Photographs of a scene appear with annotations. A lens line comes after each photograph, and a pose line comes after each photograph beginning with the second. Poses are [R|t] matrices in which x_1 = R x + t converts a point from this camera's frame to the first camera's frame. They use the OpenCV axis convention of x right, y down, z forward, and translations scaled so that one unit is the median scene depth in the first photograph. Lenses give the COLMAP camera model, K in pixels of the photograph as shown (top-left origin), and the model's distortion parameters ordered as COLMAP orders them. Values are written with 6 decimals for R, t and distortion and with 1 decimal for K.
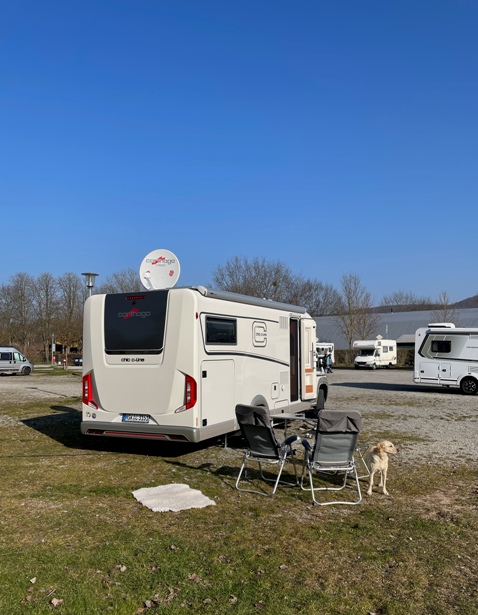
lens RADIAL K [[495.9, 0, 255.1], [0, 495.9, 340.4], [0, 0, 1]] dist [0.007403, 0.000921]
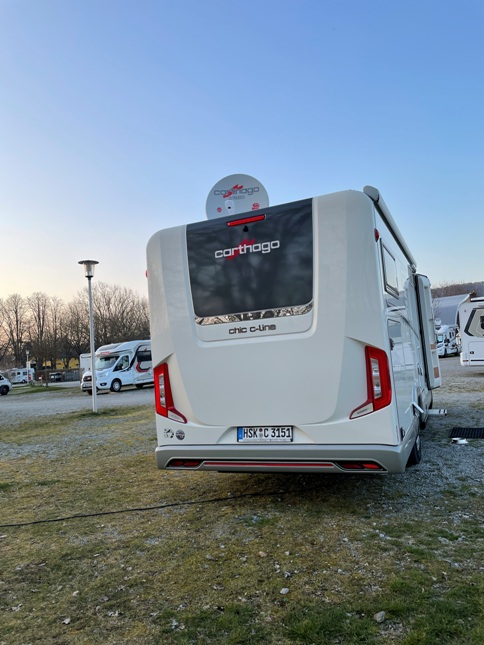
lens RADIAL K [[489.2, 0, 242.0], [0, 489.2, 322.5], [0, 0, 1]] dist [0.086476, -0.103259]
pose [[0.997068, -0.072085, 0.025684, -0.269709], [0.073095, 0.996489, -0.040824, 0.053136], [-0.022651, 0.042582, 0.998836, 0.446187]]
